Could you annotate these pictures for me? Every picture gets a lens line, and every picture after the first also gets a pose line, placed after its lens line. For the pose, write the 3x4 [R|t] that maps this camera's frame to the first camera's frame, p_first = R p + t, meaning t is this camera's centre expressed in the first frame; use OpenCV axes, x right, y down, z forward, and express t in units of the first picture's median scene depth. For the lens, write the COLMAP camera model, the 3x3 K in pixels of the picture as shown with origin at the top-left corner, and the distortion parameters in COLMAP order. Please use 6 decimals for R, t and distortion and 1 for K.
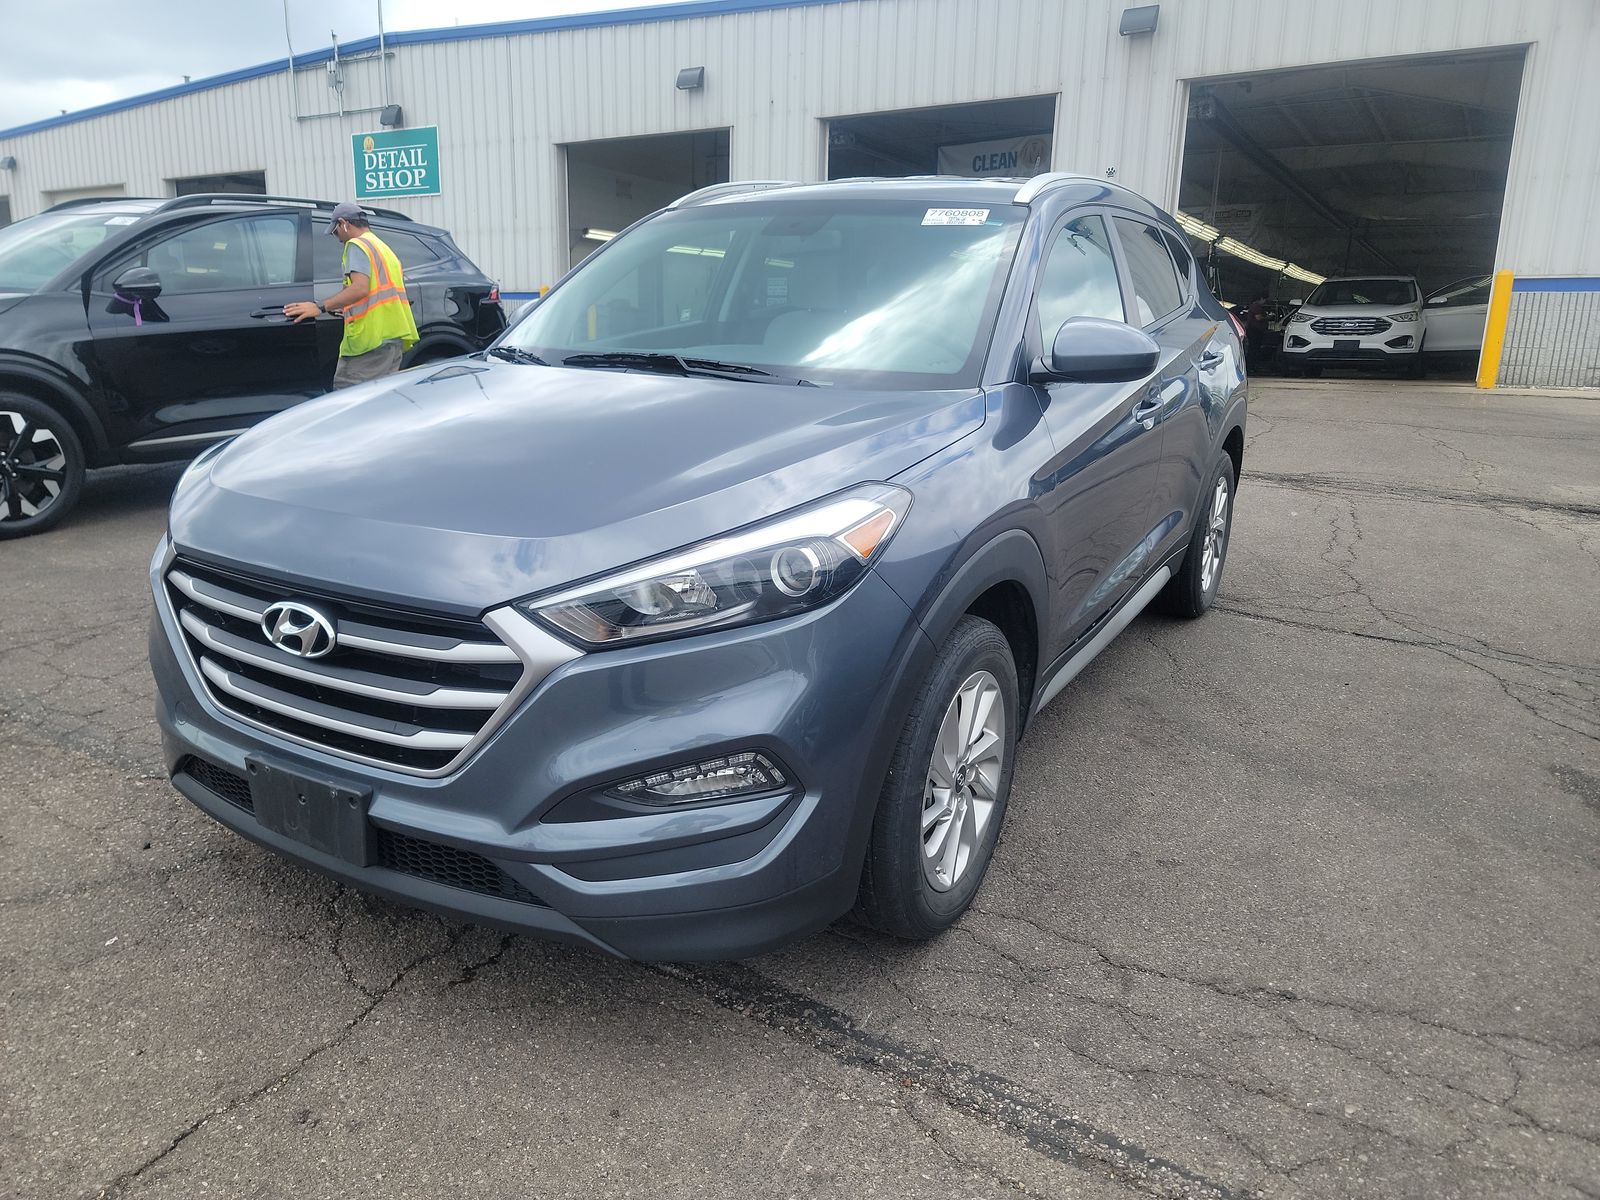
lens RADIAL K [[1123.4, 0, 775.2], [0, 1123.4, 604.2], [0, 0, 1]] dist [0.048935, -0.041542]
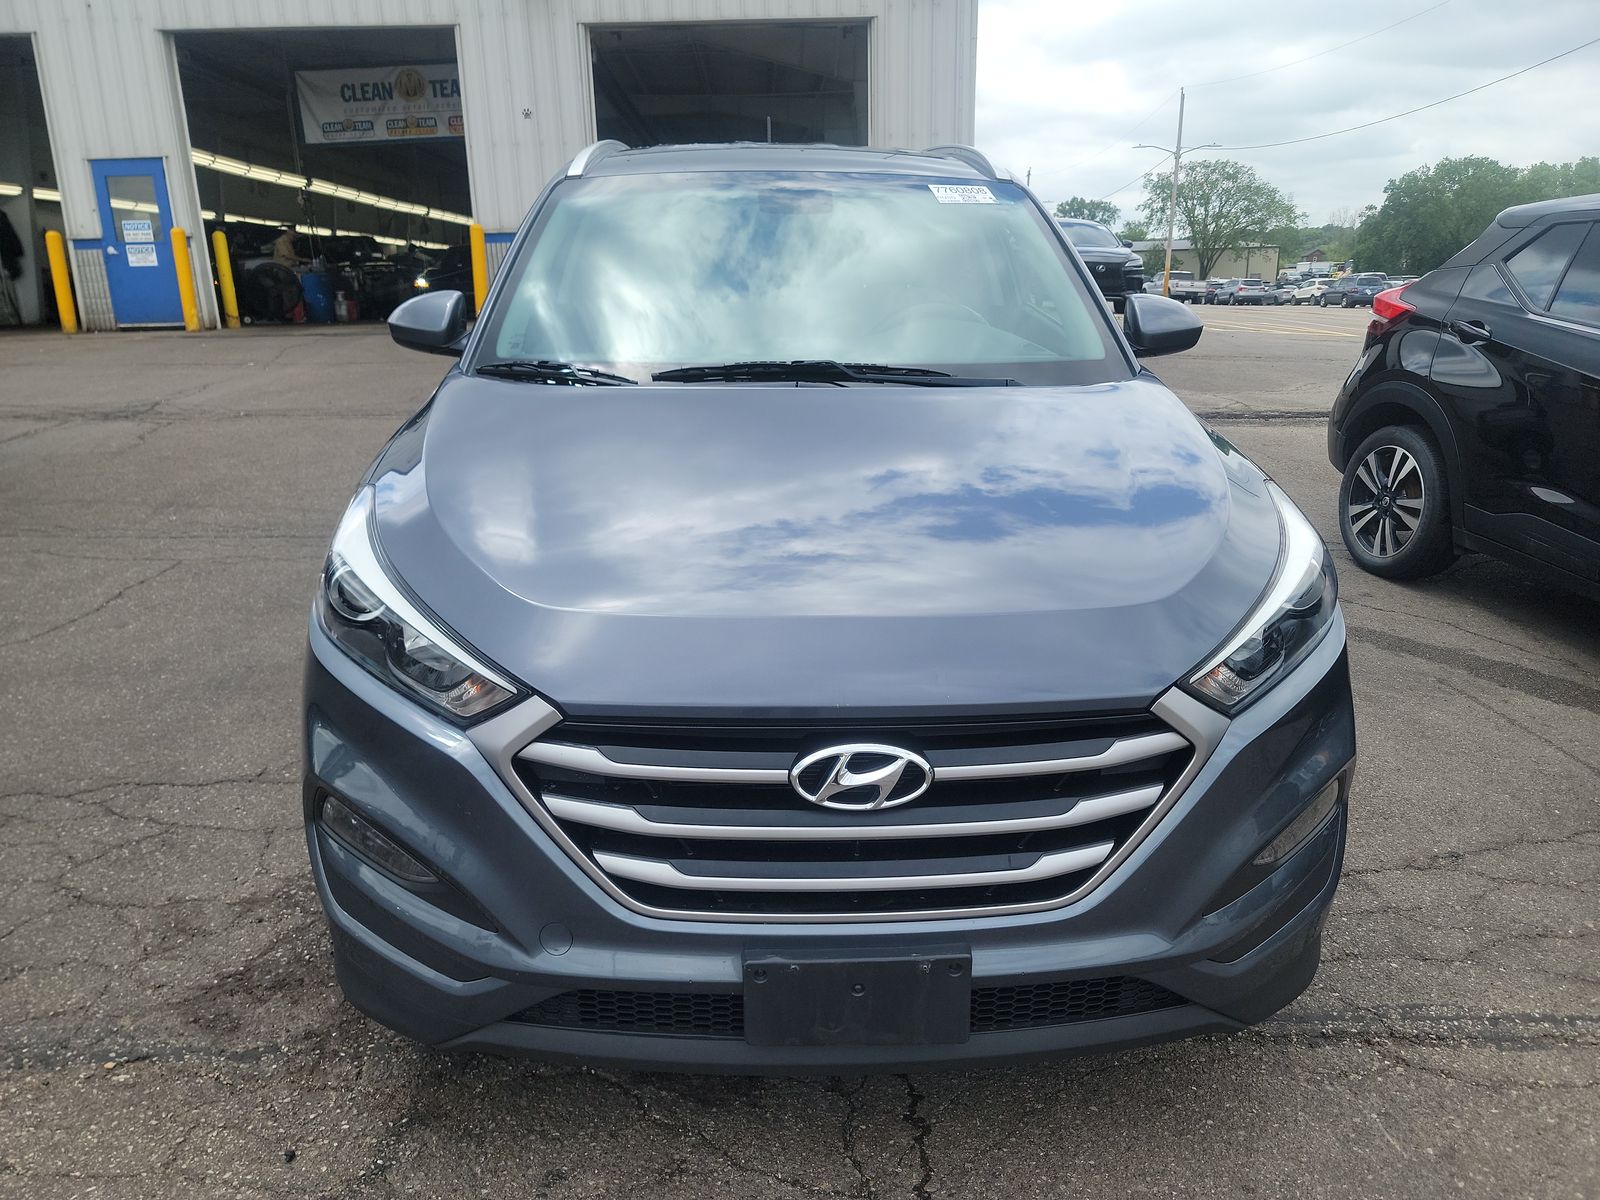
lens RADIAL K [[1120.3, 0, 802.9], [0, 1120.3, 591.7], [0, 0, 1]] dist [0.054765, -0.049116]
pose [[0.837918, -0.180496, 0.515088, -0.119833], [0.159083, 0.983525, 0.085857, -0.024955], [-0.522098, 0.010001, 0.852827, 0.054886]]
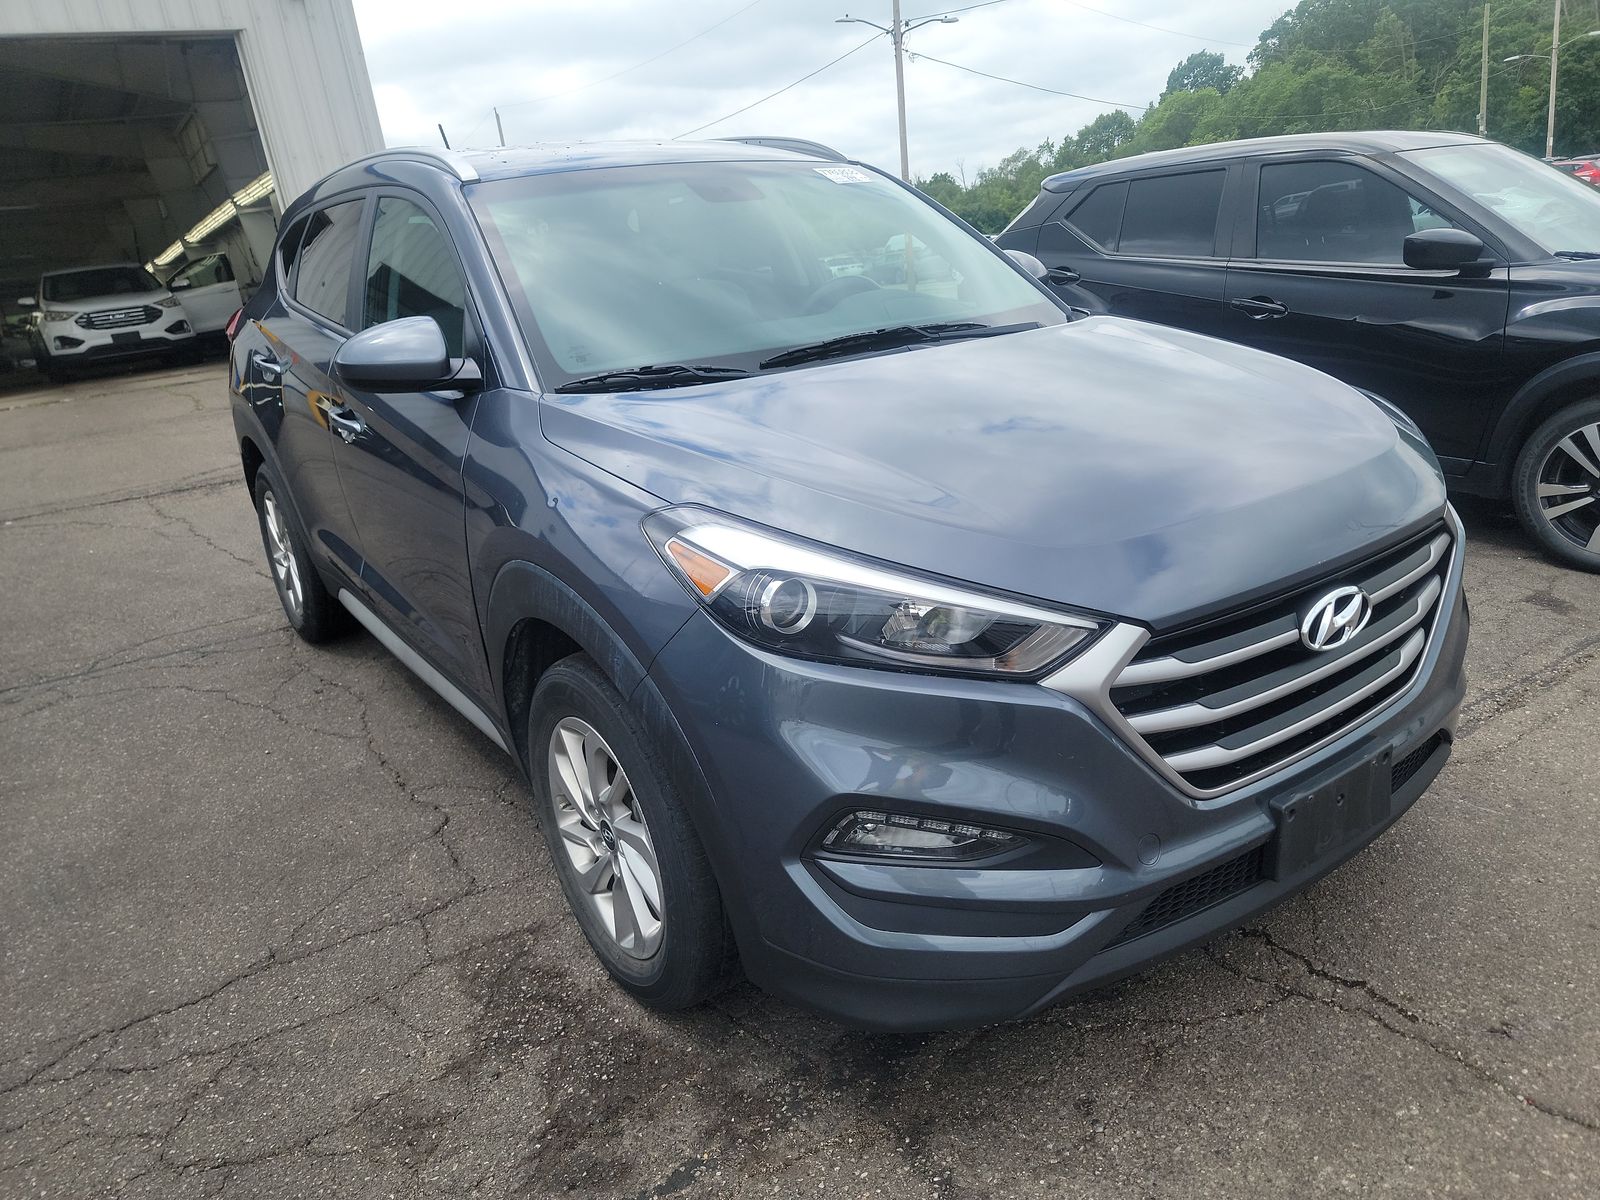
lens RADIAL K [[1120.3, 0, 802.9], [0, 1120.3, 591.7], [0, 0, 1]] dist [0.054765, -0.049116]
pose [[0.400879, -0.332473, 0.853673, -0.198810], [0.332985, 0.920972, 0.202316, -0.047279], [-0.853474, 0.203156, 0.479907, 0.135247]]
